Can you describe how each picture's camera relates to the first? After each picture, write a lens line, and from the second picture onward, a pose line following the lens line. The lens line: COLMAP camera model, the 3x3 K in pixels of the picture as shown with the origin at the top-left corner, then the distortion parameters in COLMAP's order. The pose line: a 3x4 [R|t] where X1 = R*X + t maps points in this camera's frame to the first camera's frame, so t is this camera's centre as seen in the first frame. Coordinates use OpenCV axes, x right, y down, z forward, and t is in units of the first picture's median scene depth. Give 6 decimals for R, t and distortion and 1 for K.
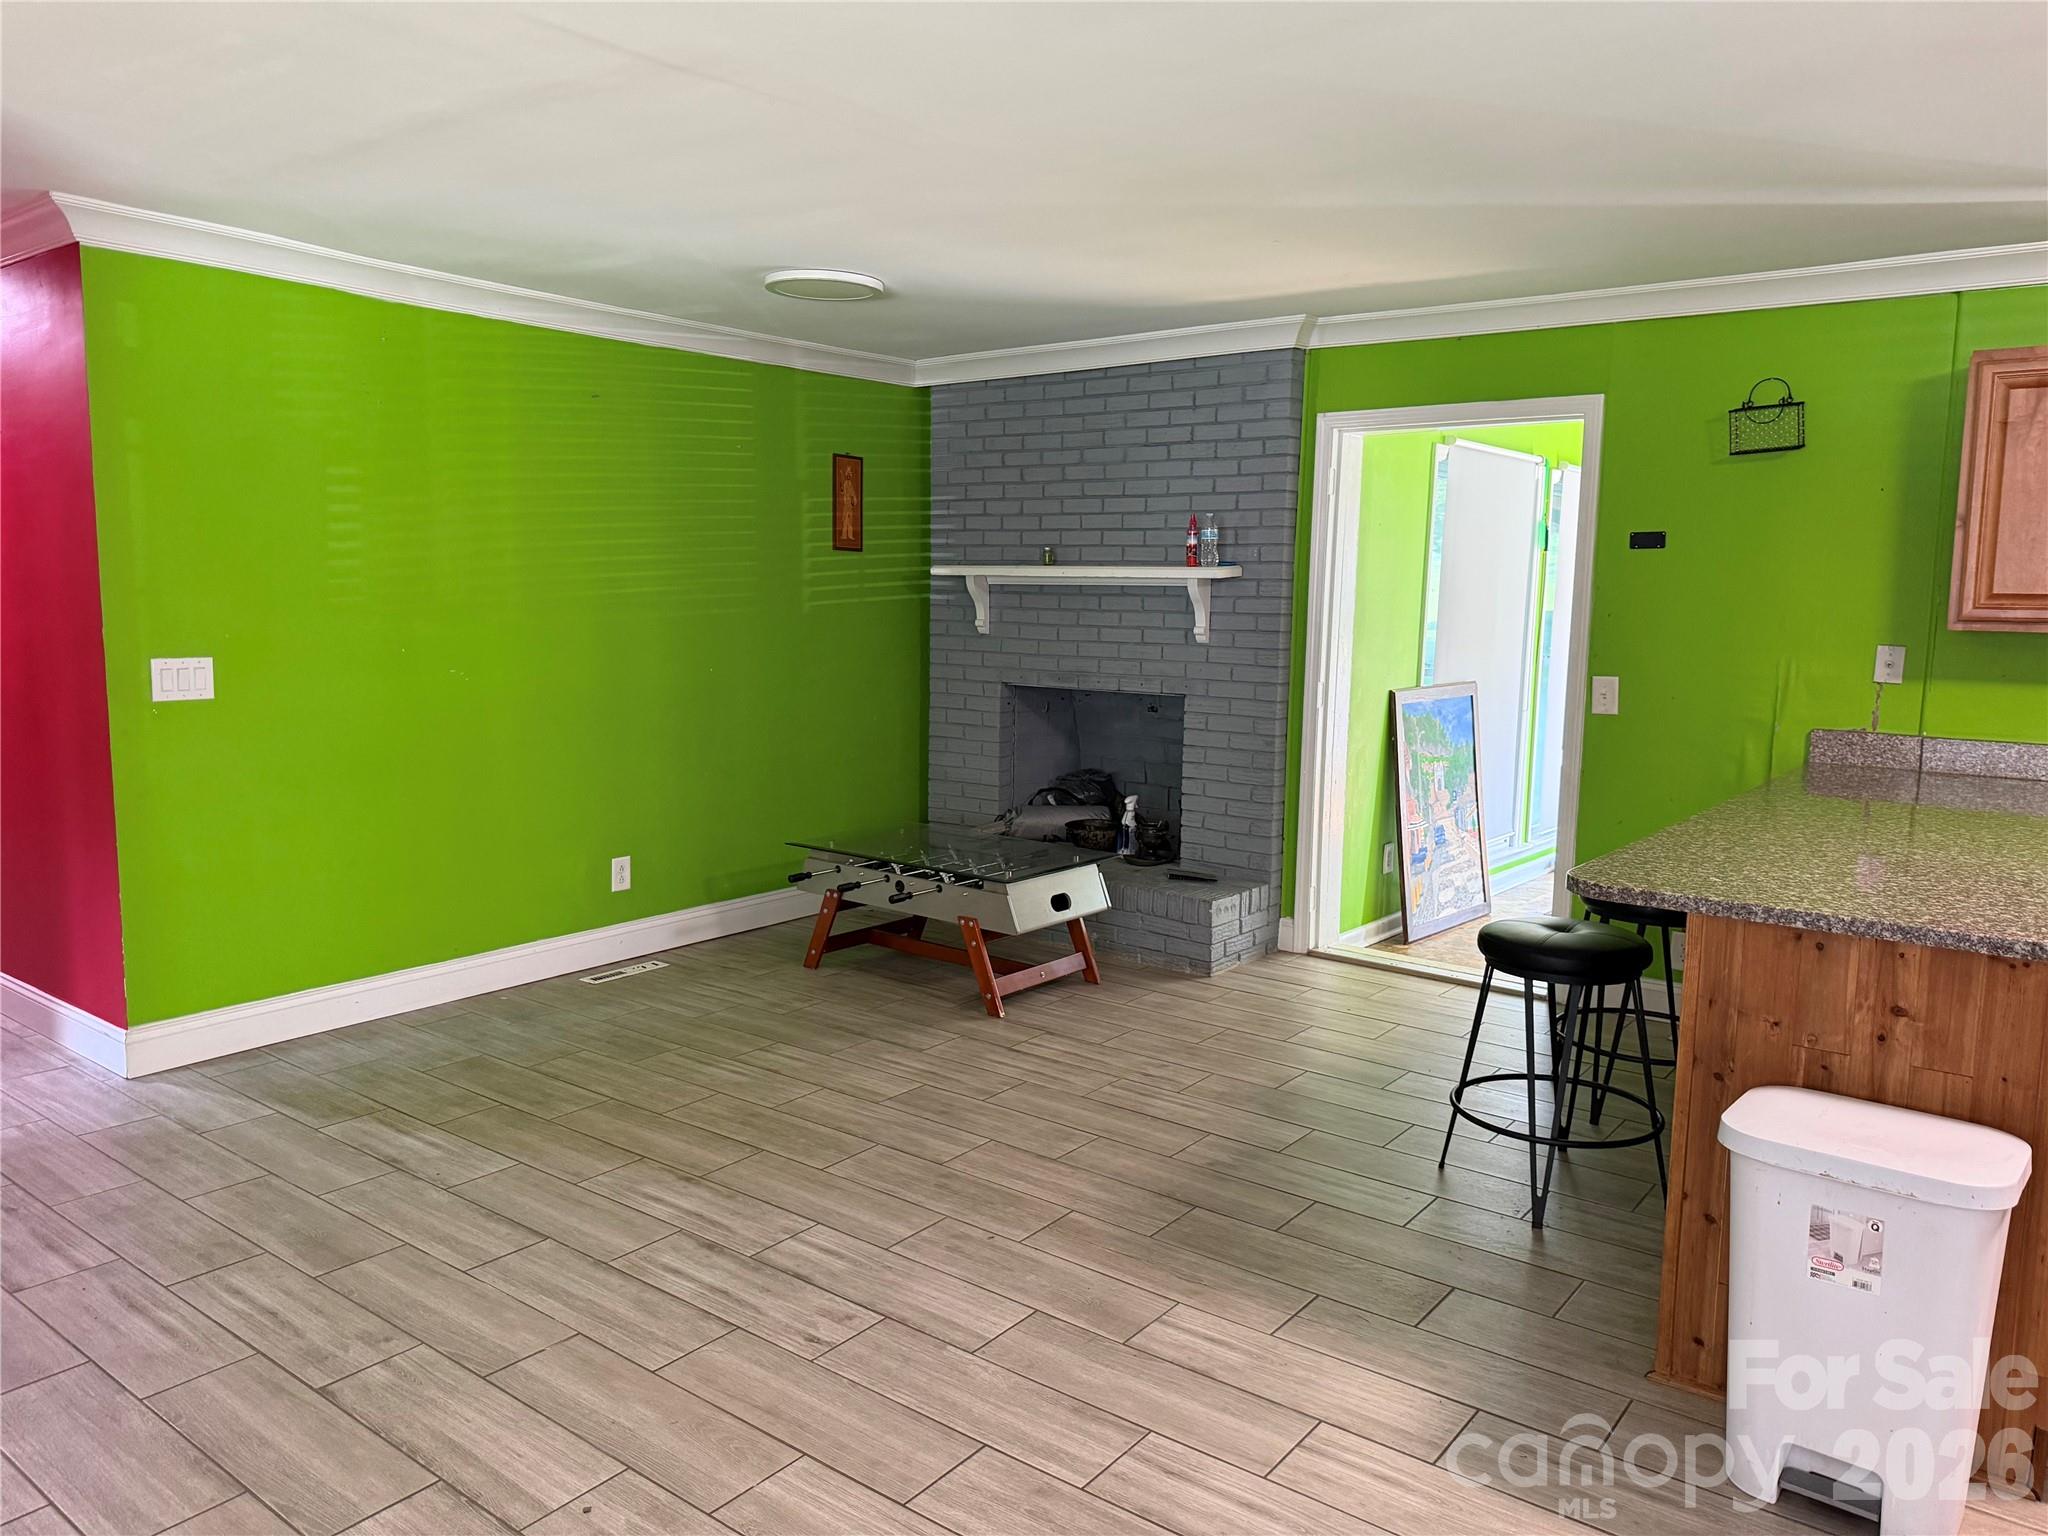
lens RADIAL K [[1454.8, 0, 1016.9], [0, 1454.8, 767.0], [0, 0, 1]] dist [0.015919, -0.024557]
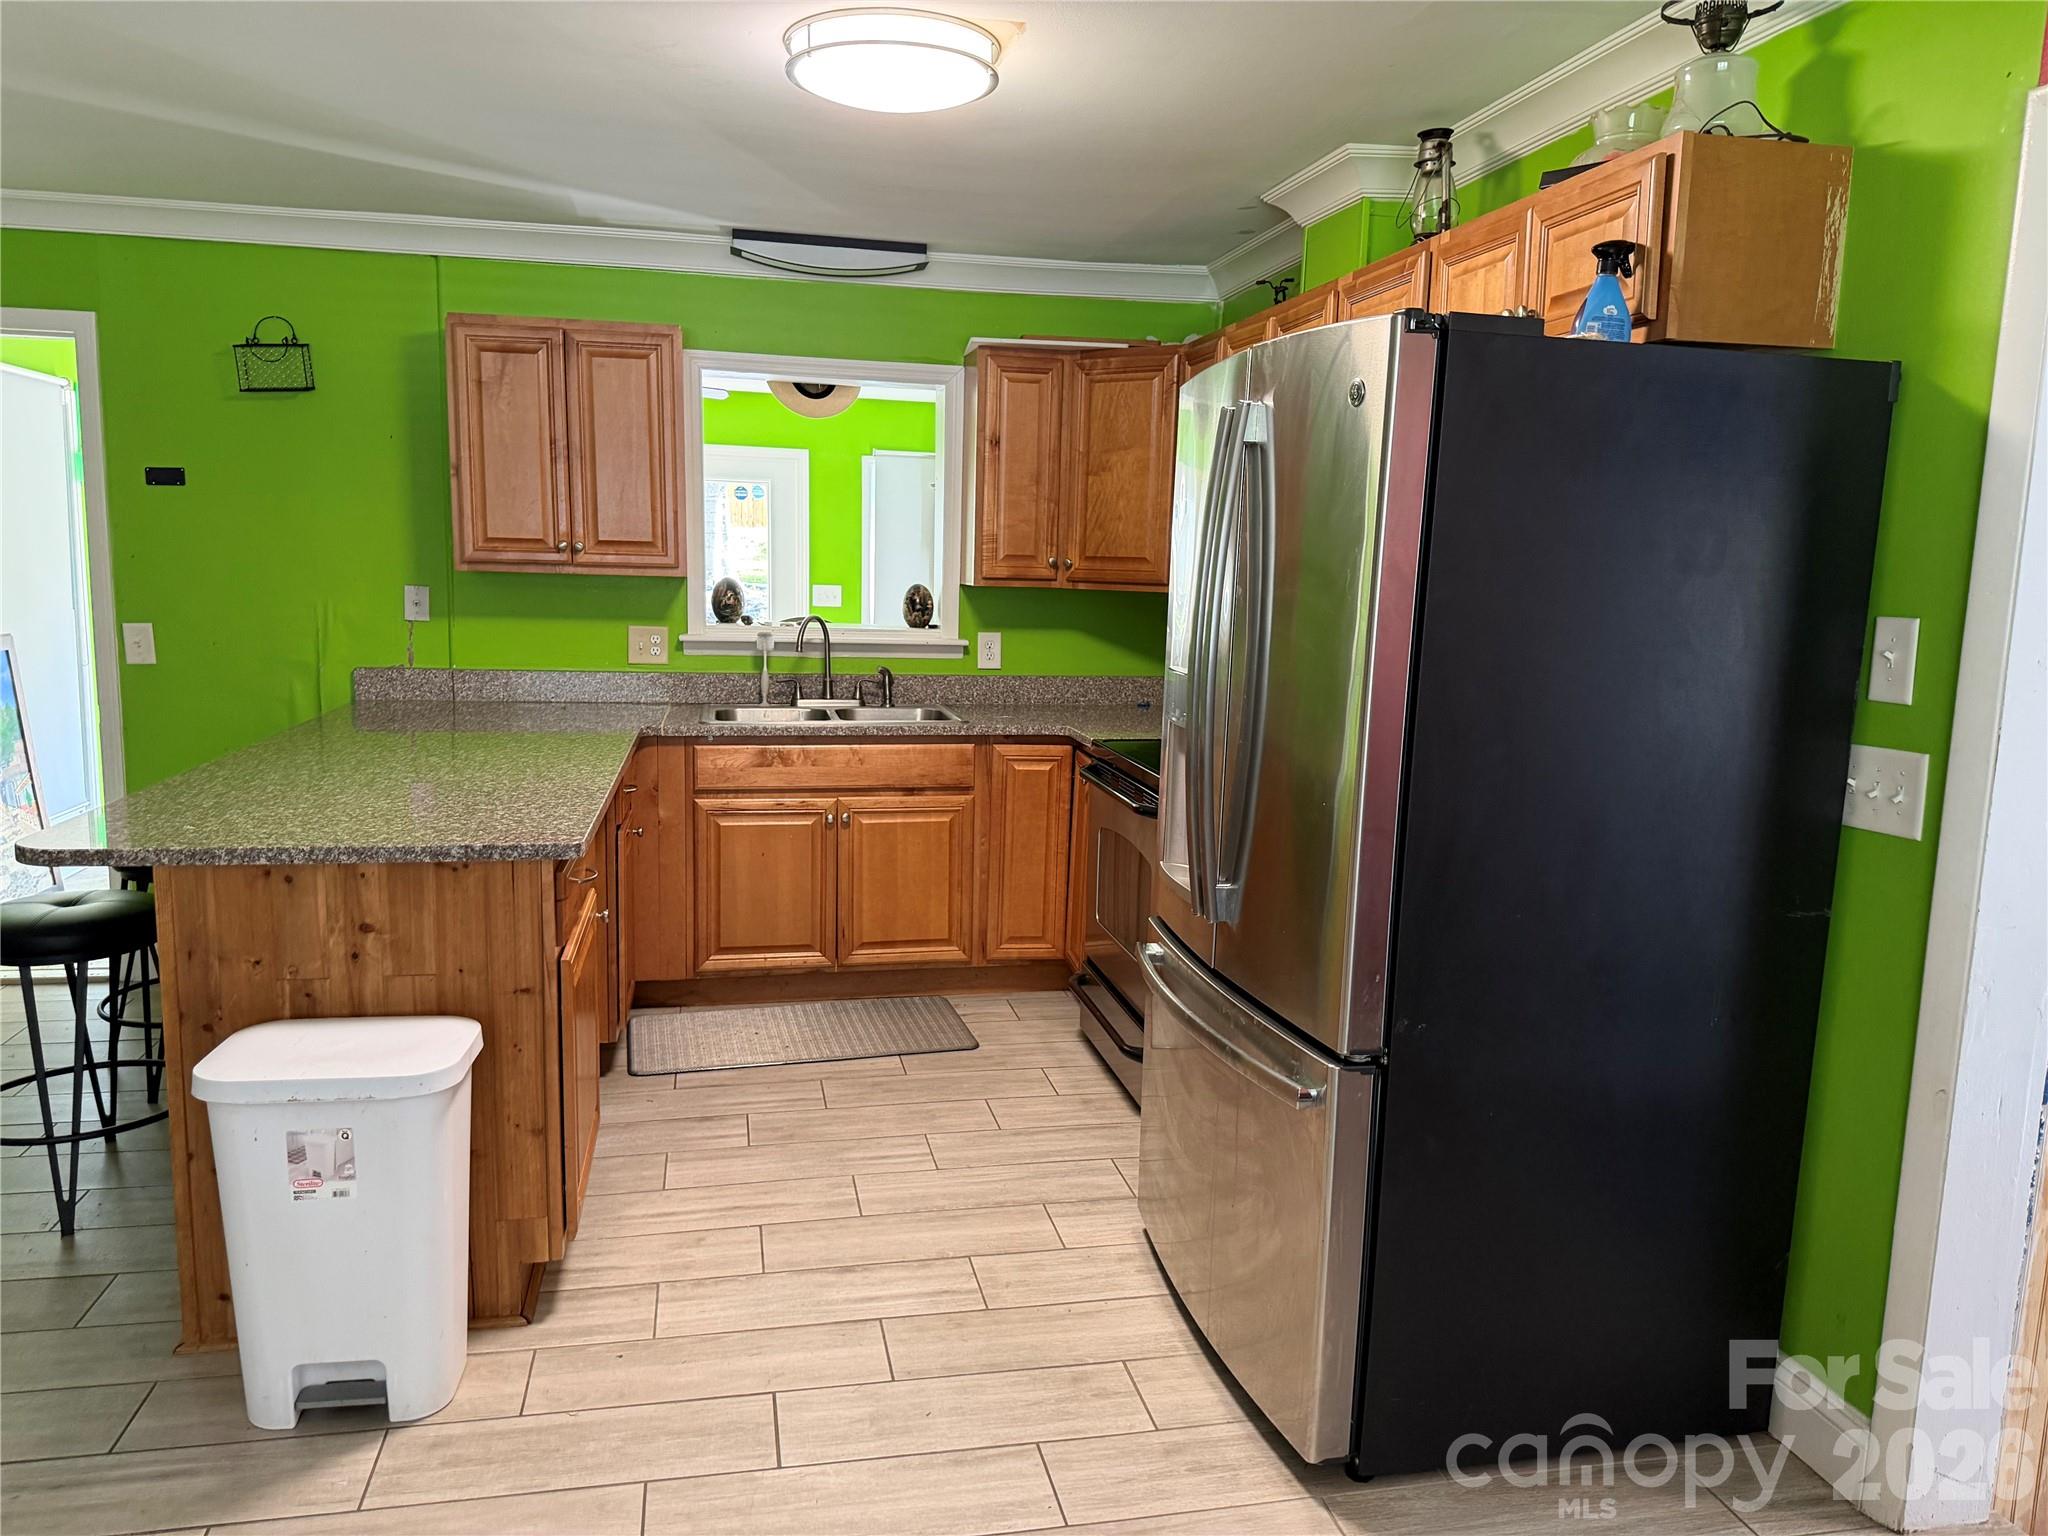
lens RADIAL K [[1454.8, 0, 1008.6], [0, 1454.8, 776.1], [0, 0, 1]] dist [0.015919, -0.024557]
pose [[0.653639, -0.109732, 0.748809, 0.123859], [0.078478, 0.993926, 0.077148, 0.012342], [-0.752726, 0.008338, 0.658281, -0.047369]]
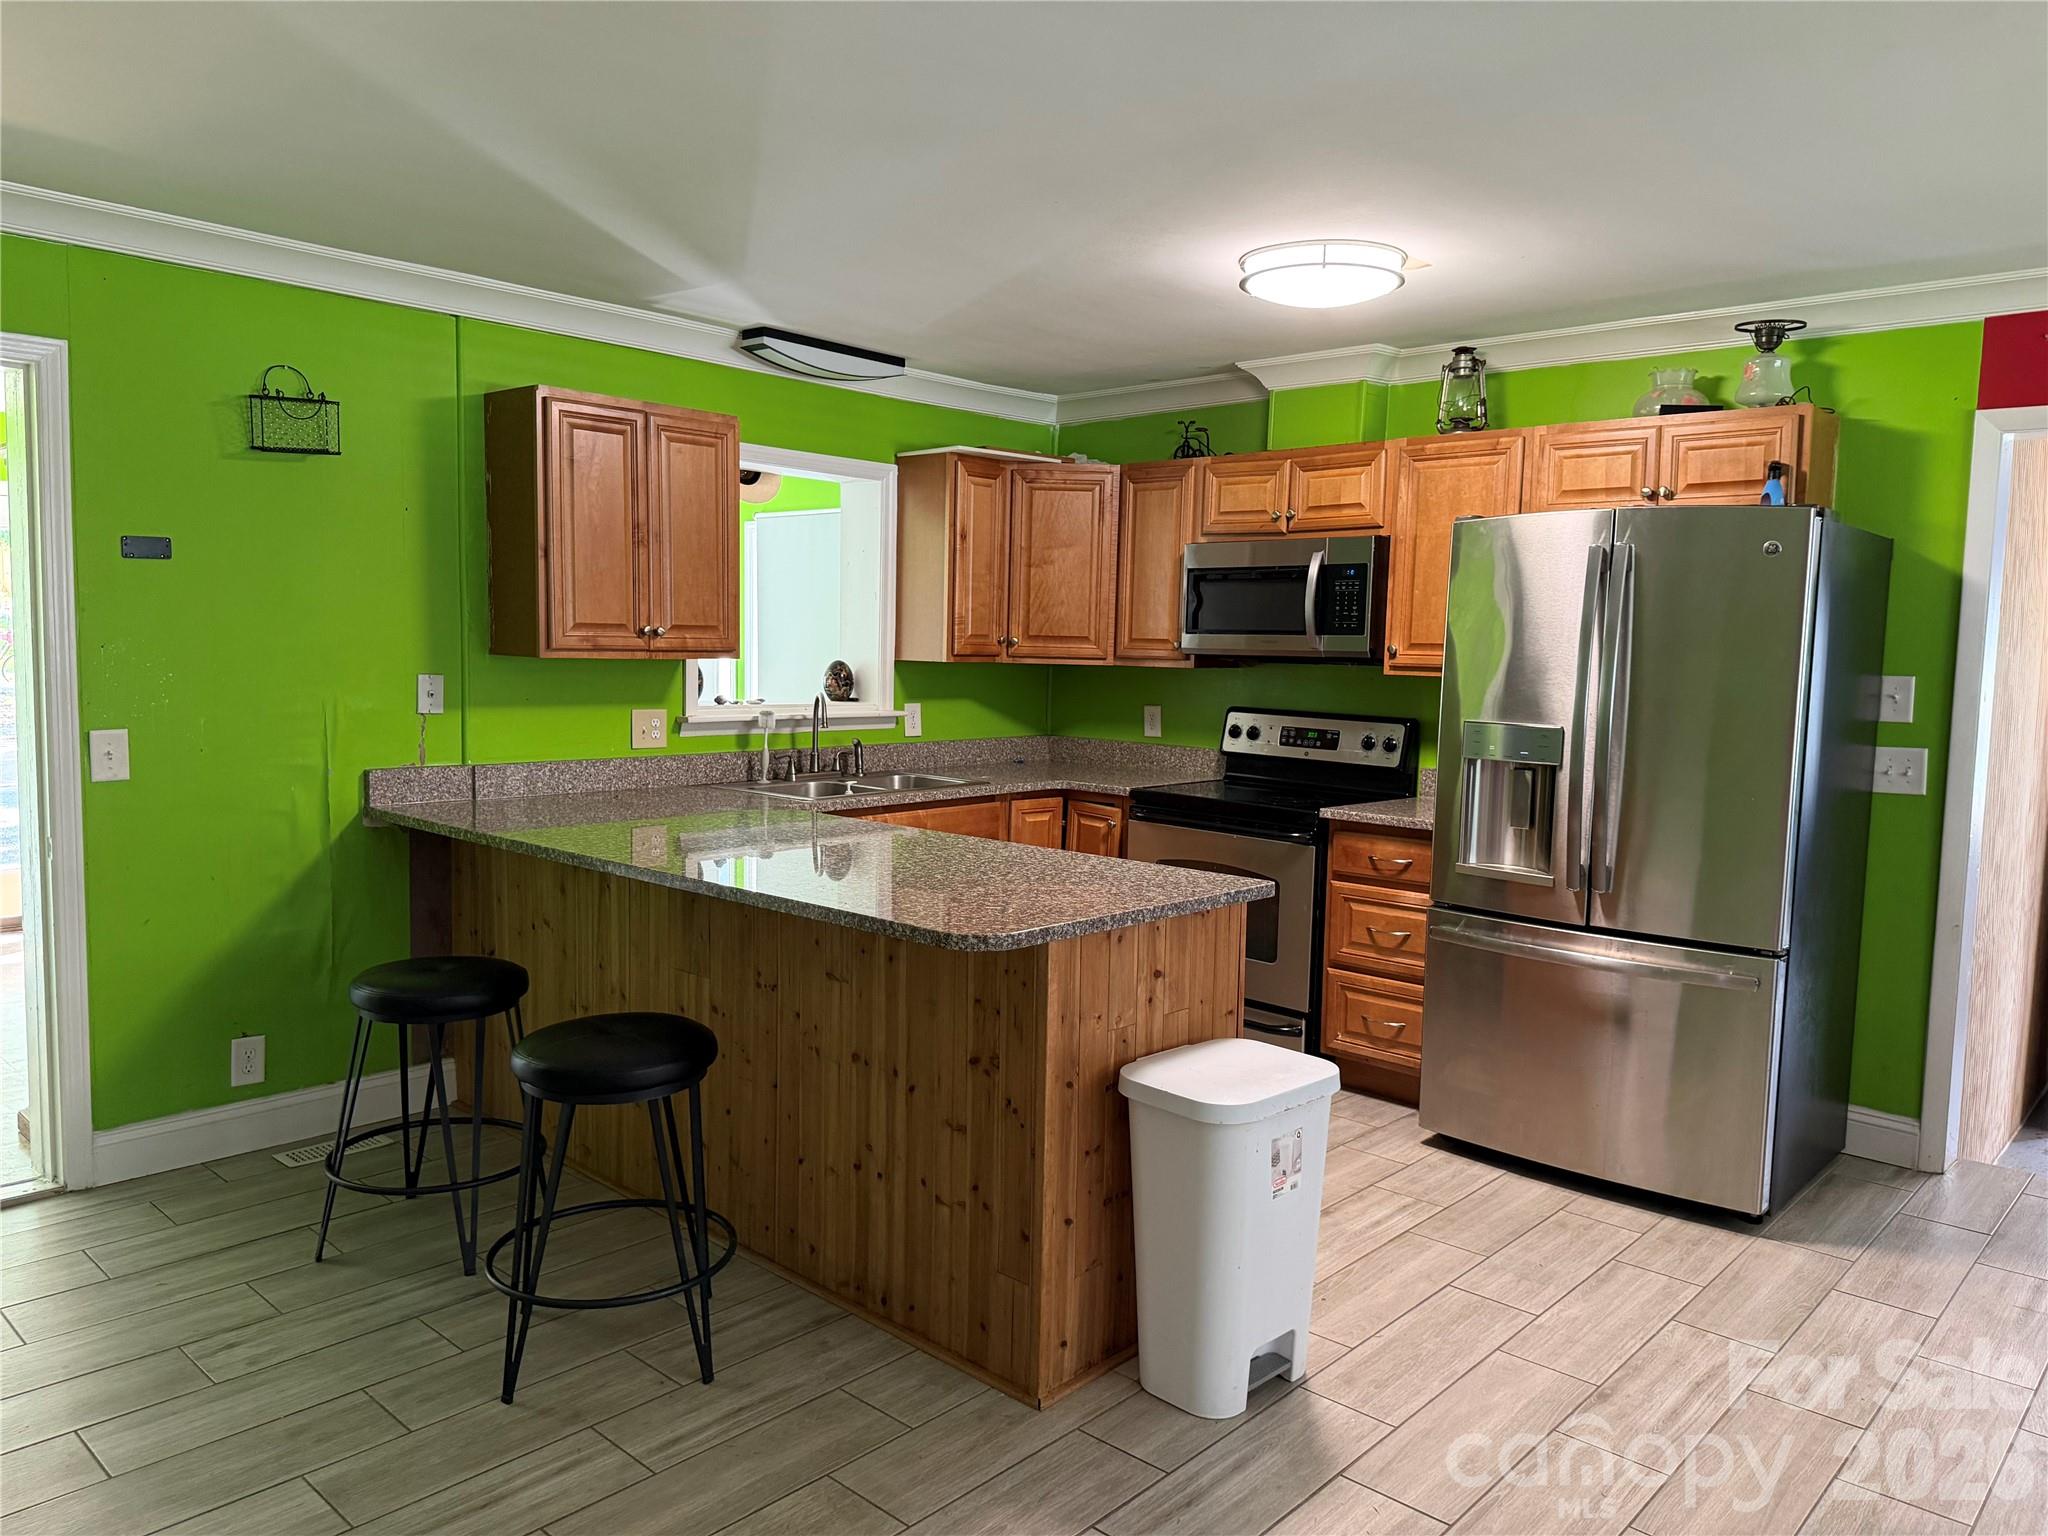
lens RADIAL K [[1454.8, 0, 1029.5], [0, 1454.8, 759.1], [0, 0, 1]] dist [0.015919, -0.024557]
pose [[0.091351, -0.093091, 0.991458, -0.564140], [0.106166, 0.990857, 0.083253, -0.117768], [-0.990143, 0.097653, 0.100399, 0.931391]]
